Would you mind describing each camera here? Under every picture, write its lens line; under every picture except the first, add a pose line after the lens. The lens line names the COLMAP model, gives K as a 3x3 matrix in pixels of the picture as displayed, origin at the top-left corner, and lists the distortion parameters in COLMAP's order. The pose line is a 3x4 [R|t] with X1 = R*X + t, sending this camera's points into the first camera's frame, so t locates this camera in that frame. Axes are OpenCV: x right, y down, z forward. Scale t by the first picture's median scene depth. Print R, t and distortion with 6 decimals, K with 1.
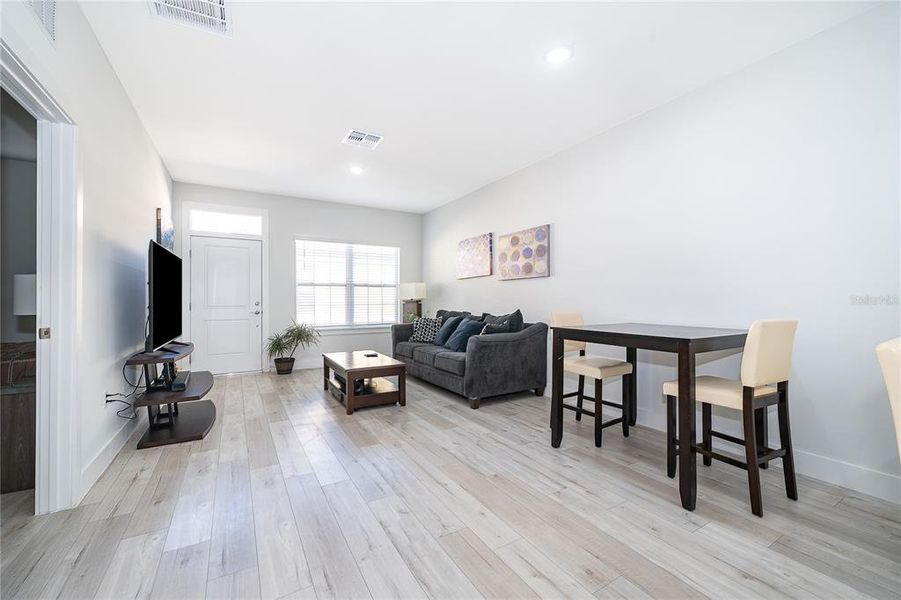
lens RADIAL K [[372.3, 0, 450.5], [0, 372.3, 300.0], [0, 0, 1]] dist [0.000698, 0.000031]
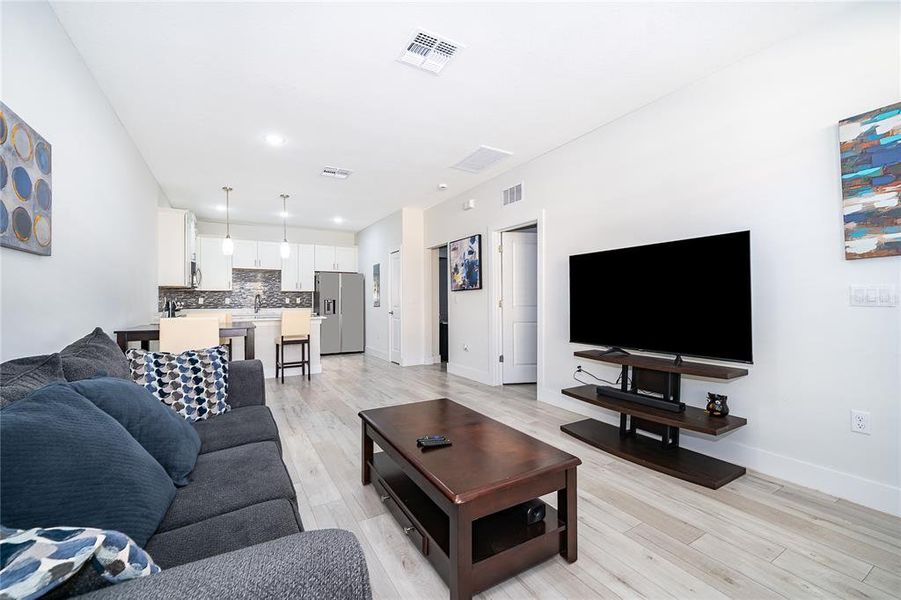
lens RADIAL K [[372.3, 0, 450.5], [0, 372.3, 300.0], [0, 0, 1]] dist [0.000698, 0.000031]
pose [[-0.999945, 0.005356, -0.008964, -0.217008], [0.005413, 0.999965, -0.006337, -0.001858], [0.008929, -0.006385, -0.999940, 1.353445]]
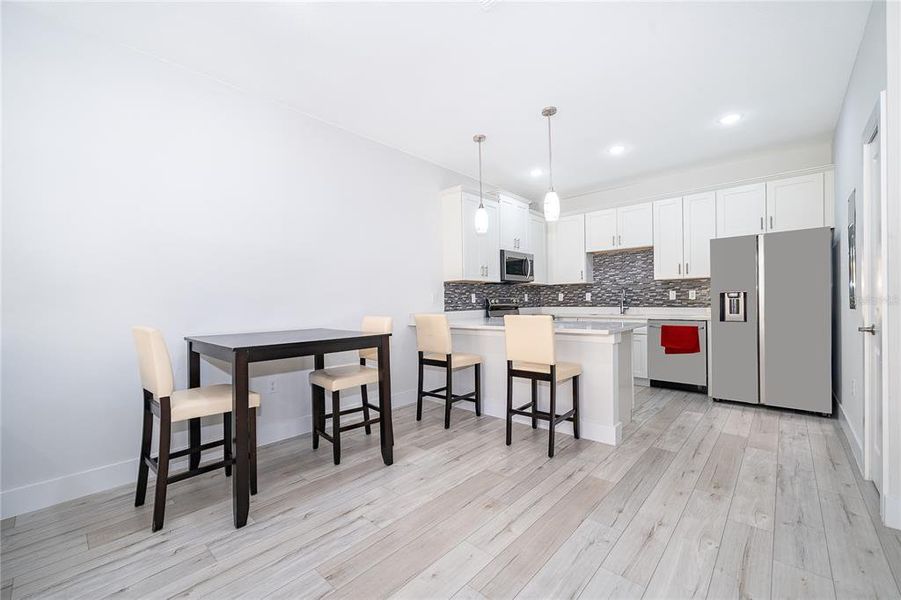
lens RADIAL K [[372.3, 0, 450.5], [0, 372.3, 300.0], [0, 0, 1]] dist [0.000698, 0.000031]
pose [[-0.304356, 0.006005, 0.952539, -0.287928], [0.010486, 0.999941, -0.002954, -0.003761], [-0.952501, 0.009090, -0.304401, 0.507775]]
